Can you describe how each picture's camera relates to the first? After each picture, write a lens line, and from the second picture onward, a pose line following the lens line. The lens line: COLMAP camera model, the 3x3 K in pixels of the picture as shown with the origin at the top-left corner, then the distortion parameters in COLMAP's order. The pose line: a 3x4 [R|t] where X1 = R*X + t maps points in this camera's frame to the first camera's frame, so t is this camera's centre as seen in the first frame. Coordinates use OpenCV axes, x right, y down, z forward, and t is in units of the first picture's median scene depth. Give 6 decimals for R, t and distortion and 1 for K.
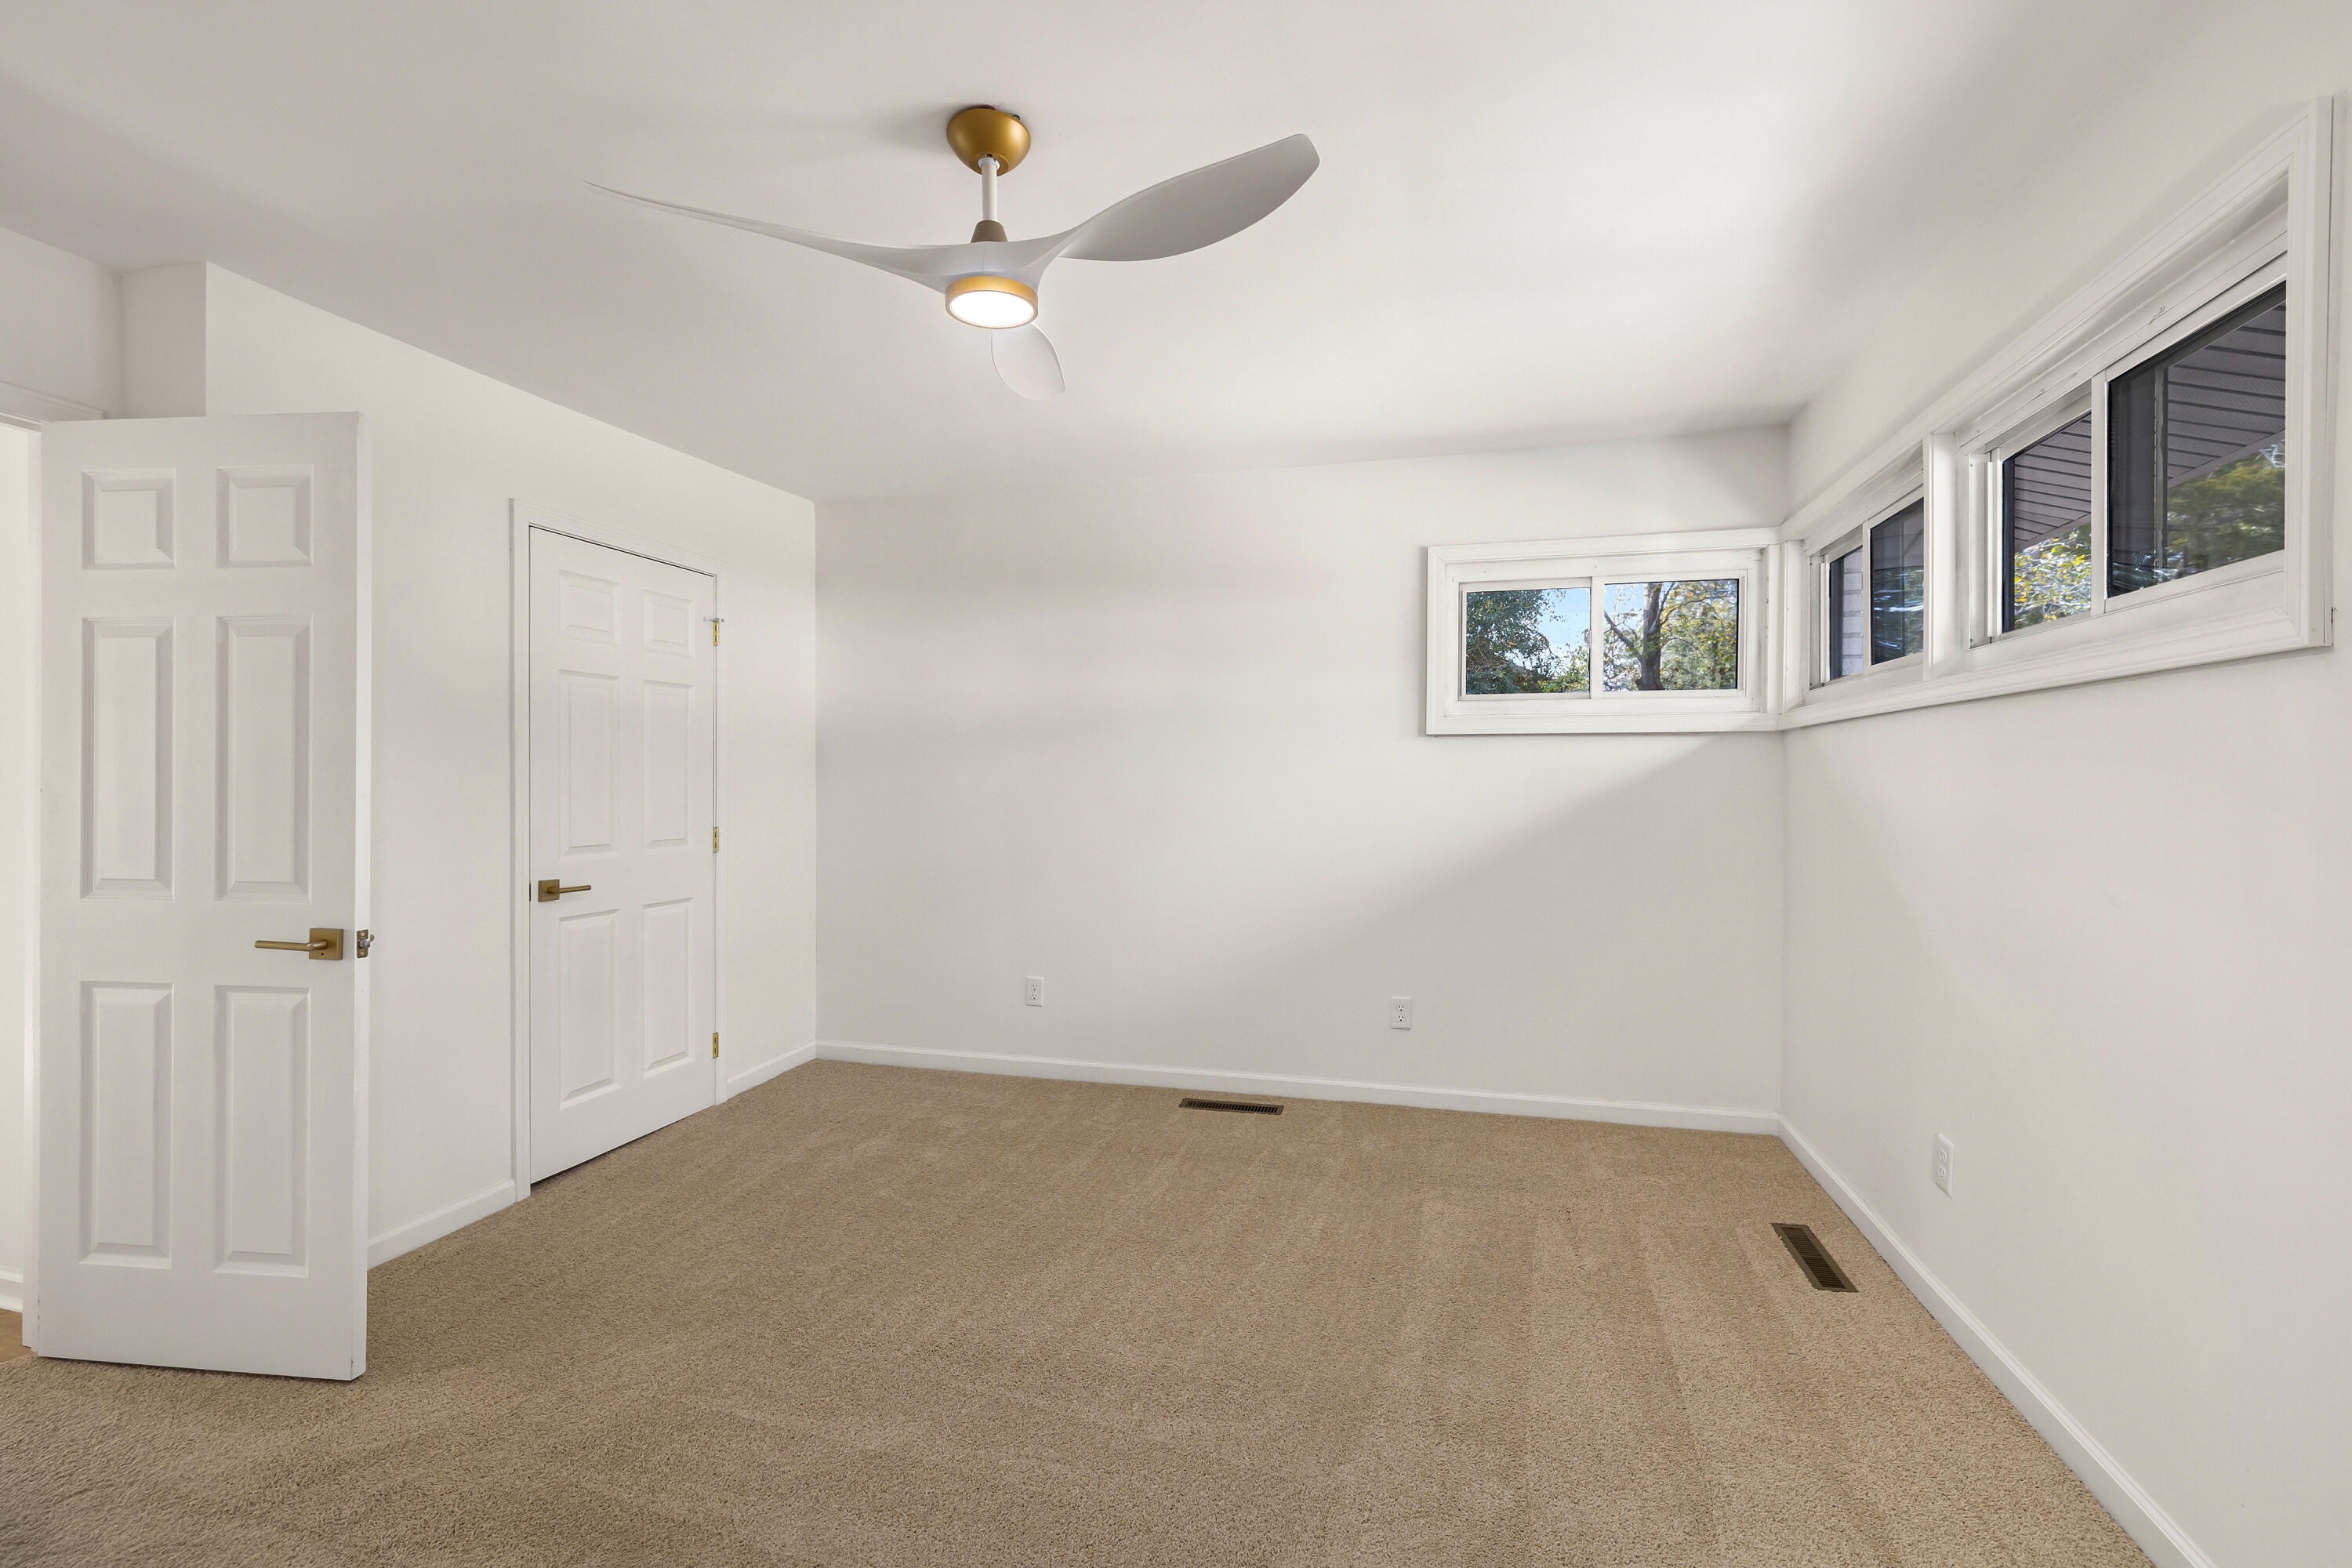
lens RADIAL K [[1027.1, 0, 1184.6], [0, 1027.1, 774.0], [0, 0, 1]] dist [-0.000076, -0.000075]
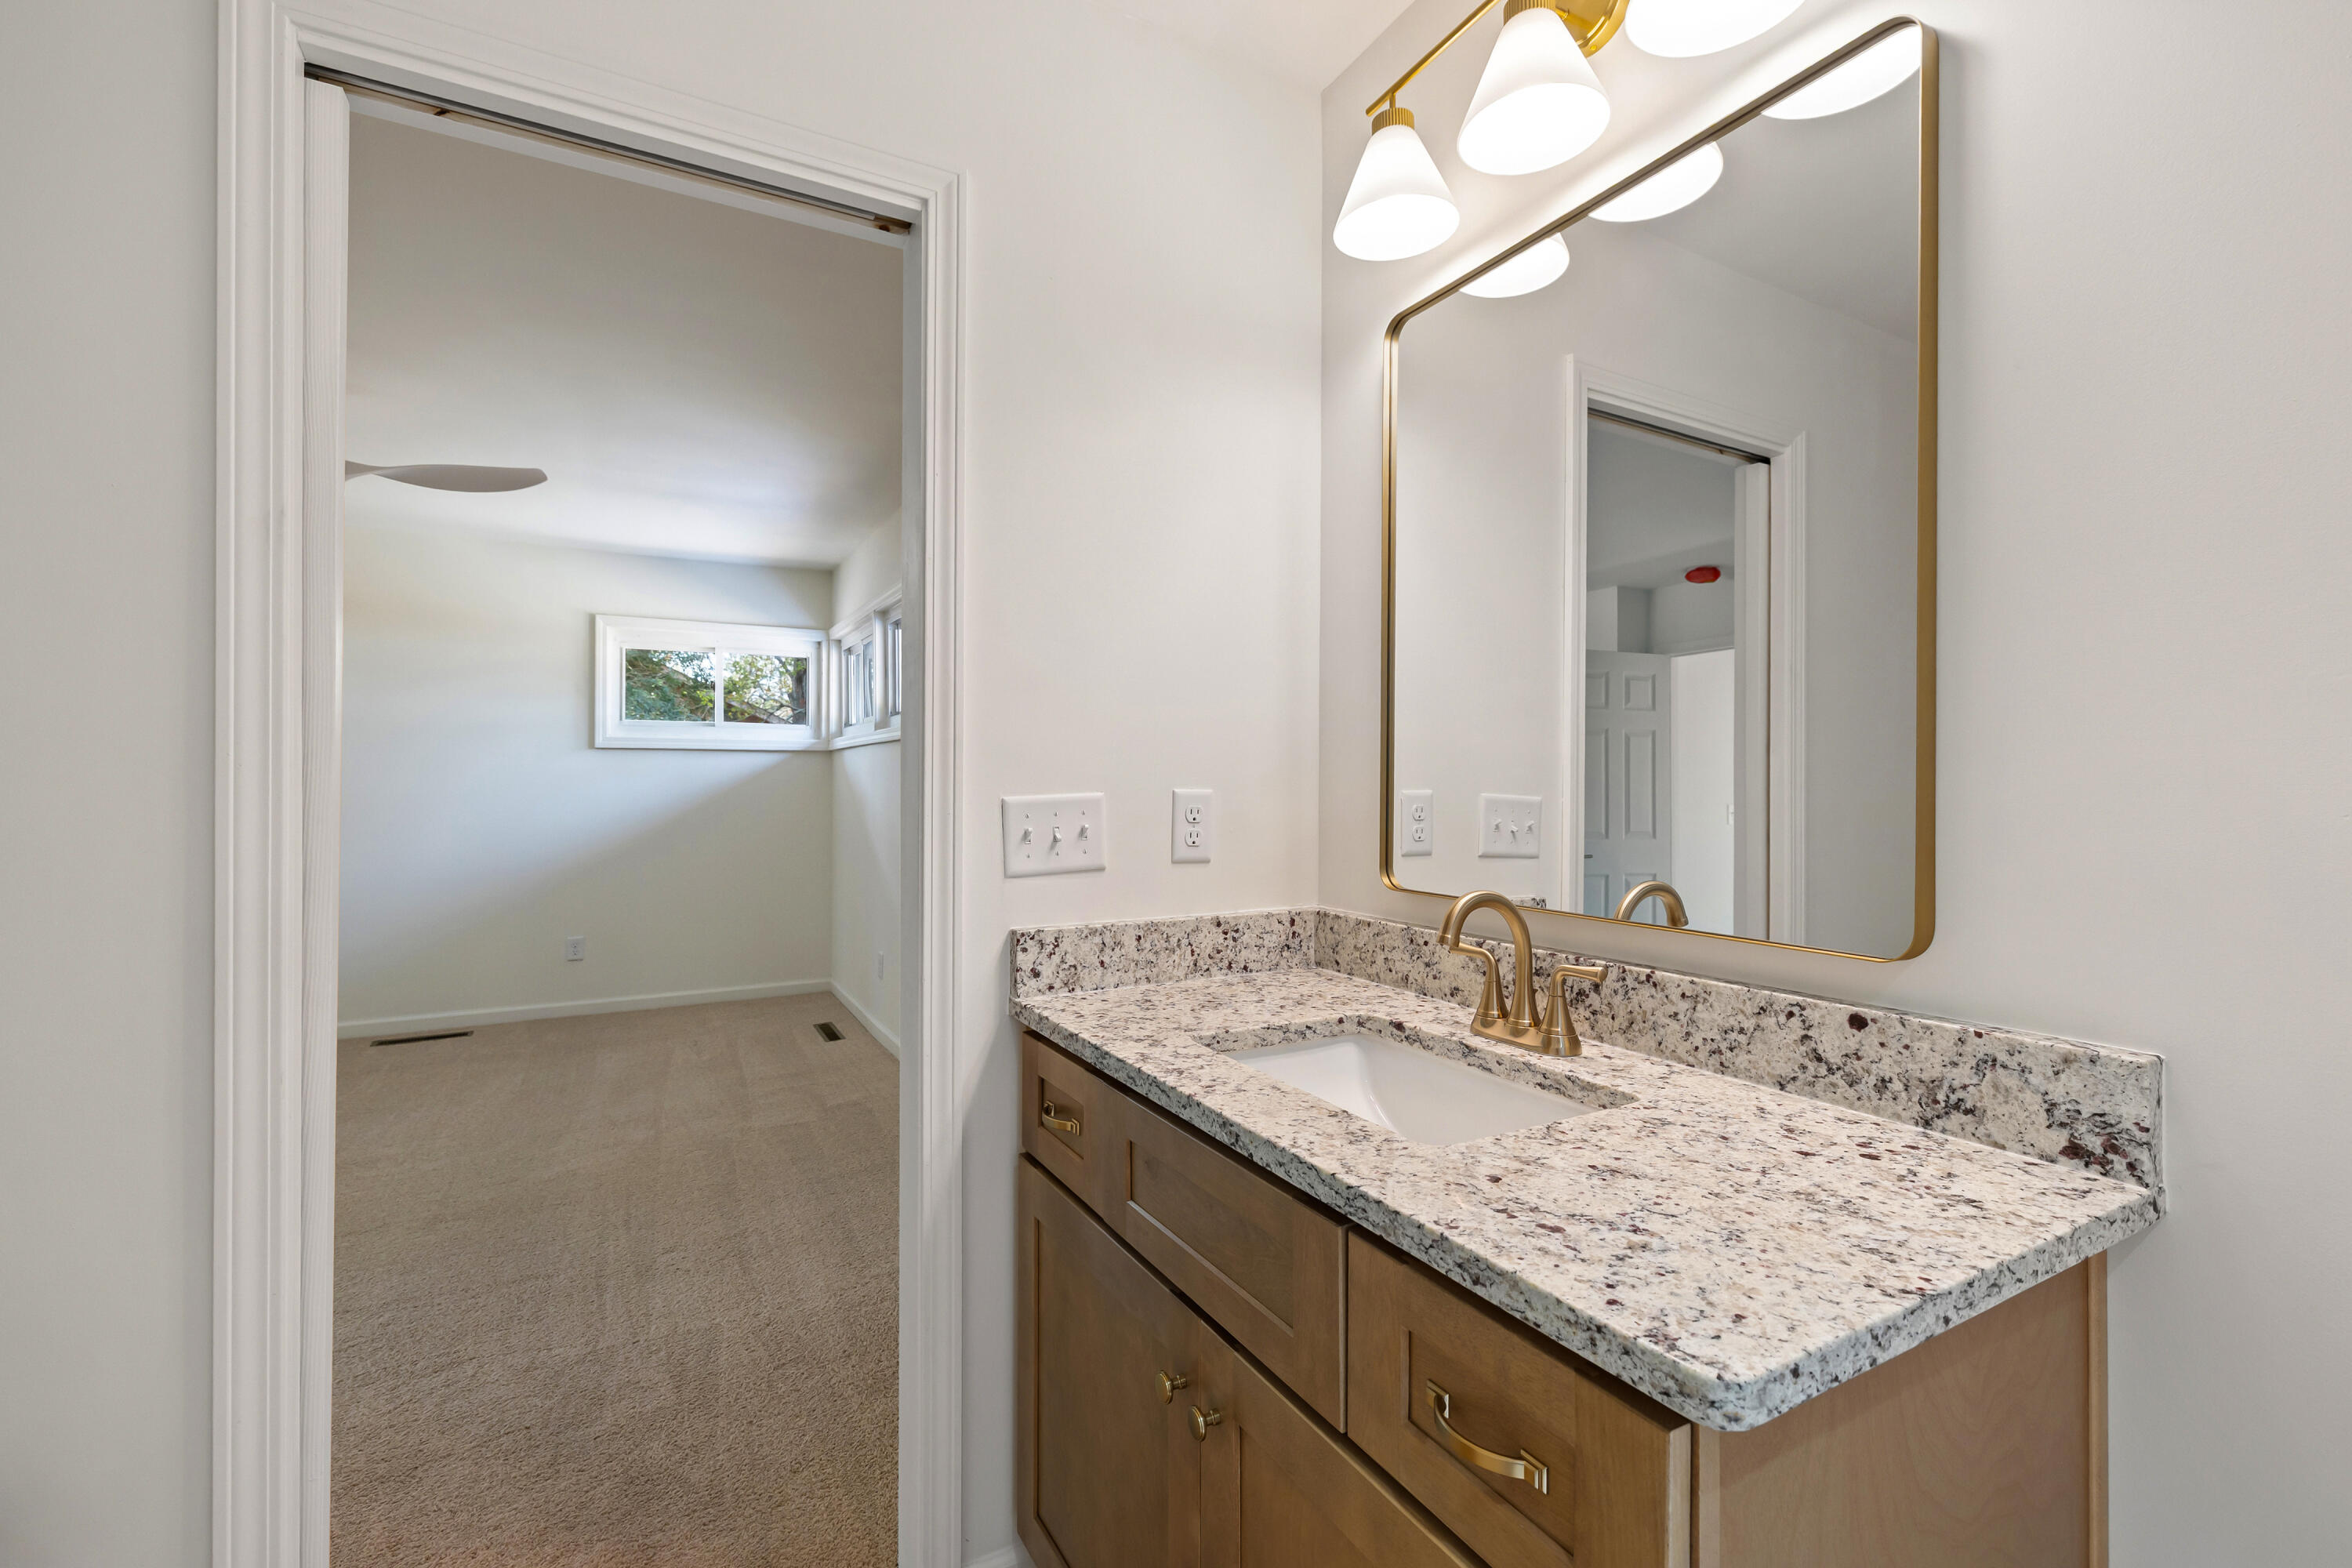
lens RADIAL K [[1027.1, 0, 1184.6], [0, 1027.1, 774.0], [0, 0, 1]] dist [-0.000076, -0.000075]
pose [[0.719825, -0.001320, 0.694154, -0.186501], [0.002516, 0.999997, -0.000708, -0.000017], [-0.694151, 0.002256, 0.719826, -0.667398]]
